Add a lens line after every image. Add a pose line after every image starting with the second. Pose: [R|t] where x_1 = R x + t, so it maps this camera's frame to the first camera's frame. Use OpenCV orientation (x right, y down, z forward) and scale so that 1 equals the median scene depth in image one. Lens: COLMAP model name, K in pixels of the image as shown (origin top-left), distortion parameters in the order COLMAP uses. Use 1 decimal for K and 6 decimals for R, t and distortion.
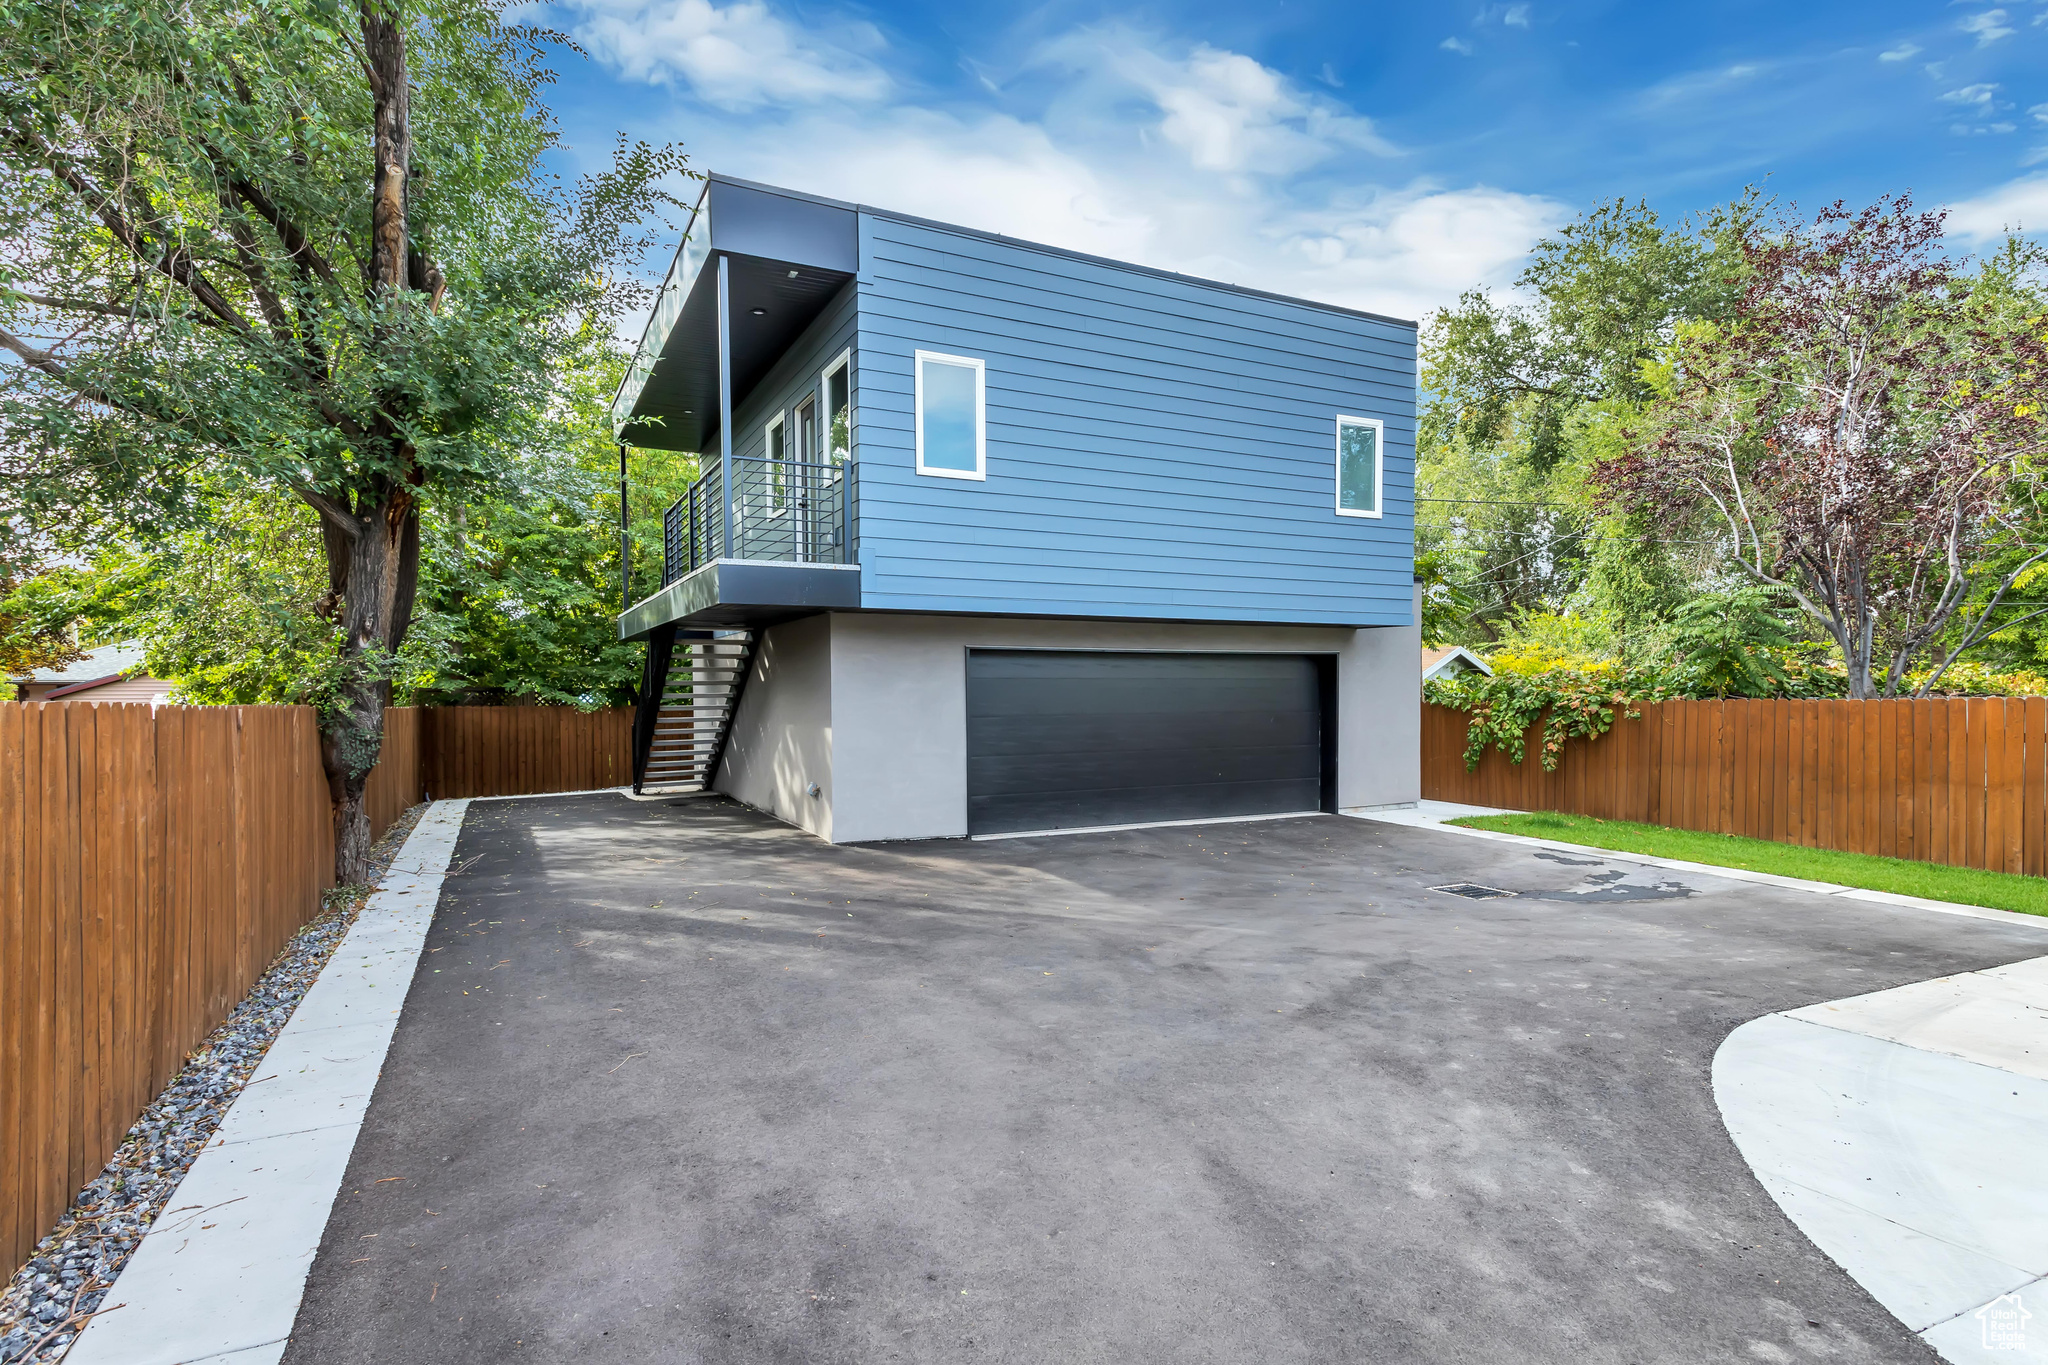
lens RADIAL K [[1088.0, 0, 1030.6], [0, 1088.0, 687.9], [0, 0, 1]] dist [0.032413, 0.000168]
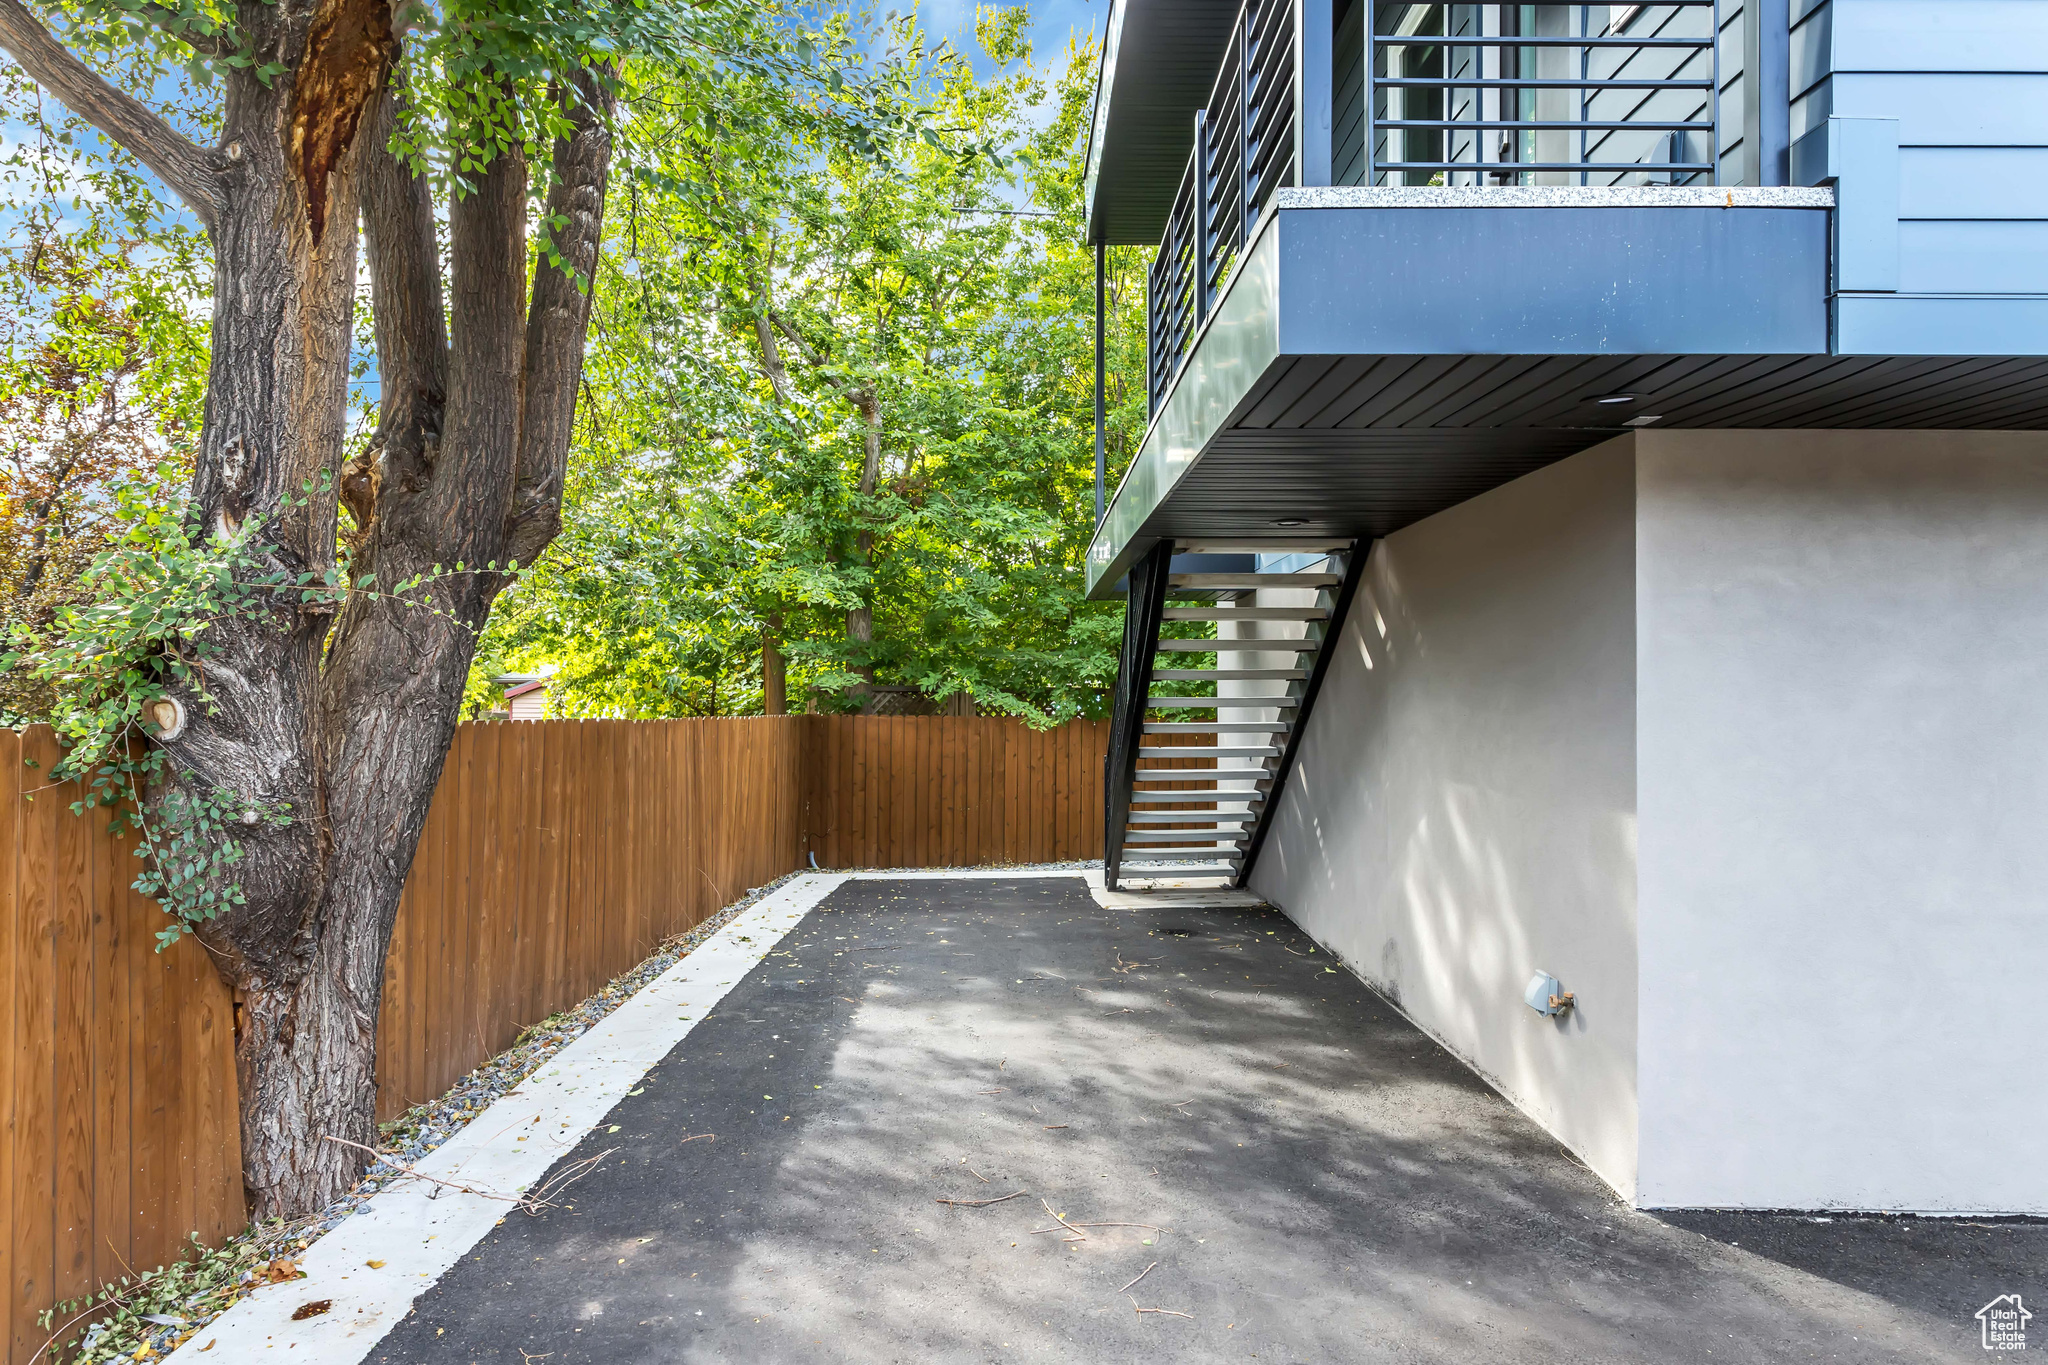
lens RADIAL K [[1380.0, 0, 1026.9], [0, 1380.0, 683.0], [0, 0, 1]] dist [0.008953, 0.001143]
pose [[0.902356, 0.003774, -0.430975, -0.120688], [-0.006945, 0.999959, -0.005784, 0.002950], [0.430936, 0.008212, 0.902345, 0.414918]]
